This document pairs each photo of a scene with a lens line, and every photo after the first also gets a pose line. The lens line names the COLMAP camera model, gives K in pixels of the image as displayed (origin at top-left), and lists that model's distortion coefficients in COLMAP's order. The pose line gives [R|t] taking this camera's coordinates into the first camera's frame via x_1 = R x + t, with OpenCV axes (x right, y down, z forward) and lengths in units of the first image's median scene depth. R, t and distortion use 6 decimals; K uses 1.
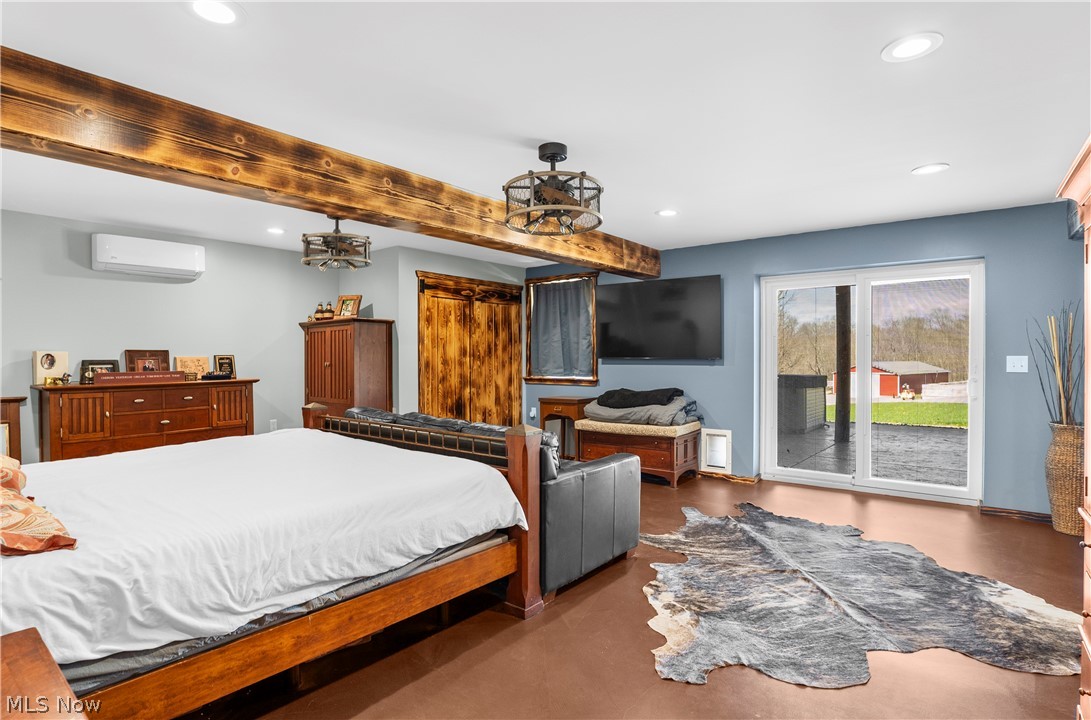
lens RADIAL K [[551.0, 0, 543.6], [0, 551.0, 358.6], [0, 0, 1]] dist [-0.045059, 0.013252]
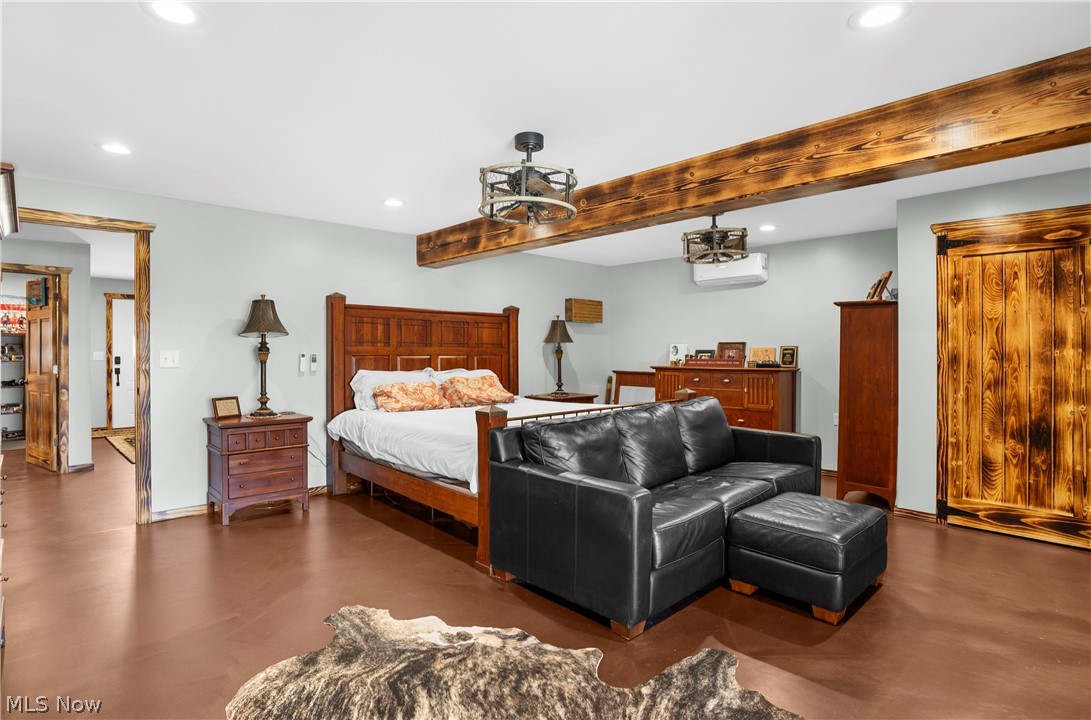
lens RADIAL K [[551.0, 0, 546.6], [0, 551.0, 351.0], [0, 0, 1]] dist [-0.045059, 0.013252]
pose [[-0.130360, 0.006233, -0.991447, 0.702717], [-0.003862, 0.999969, 0.006794, -0.002641], [0.991459, 0.004714, -0.130332, 0.817967]]
